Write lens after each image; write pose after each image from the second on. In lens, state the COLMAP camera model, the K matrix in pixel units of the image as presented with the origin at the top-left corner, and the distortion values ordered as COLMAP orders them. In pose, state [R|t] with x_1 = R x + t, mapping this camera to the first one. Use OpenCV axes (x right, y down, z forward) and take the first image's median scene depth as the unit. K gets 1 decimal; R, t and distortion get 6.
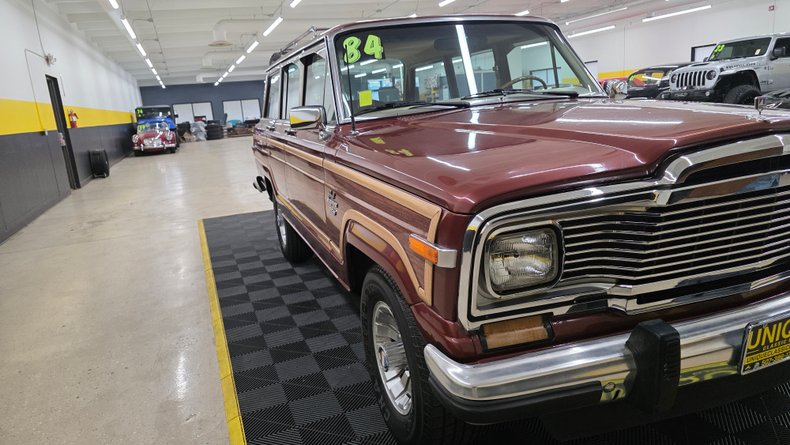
lens RADIAL K [[536.8, 0, 398.0], [0, 536.8, 224.2], [0, 0, 1]] dist [0.075990, -0.076002]
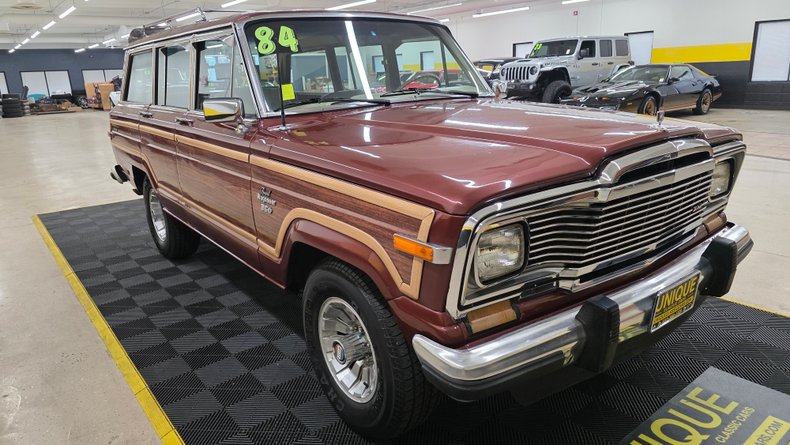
lens RADIAL K [[536.8, 0, 398.0], [0, 536.8, 224.2], [0, 0, 1]] dist [0.075990, -0.076002]
pose [[0.953167, -0.042928, 0.299384, -0.176286], [0.032332, 0.998666, 0.040258, -0.026483], [-0.300713, -0.028693, 0.953283, -0.008695]]
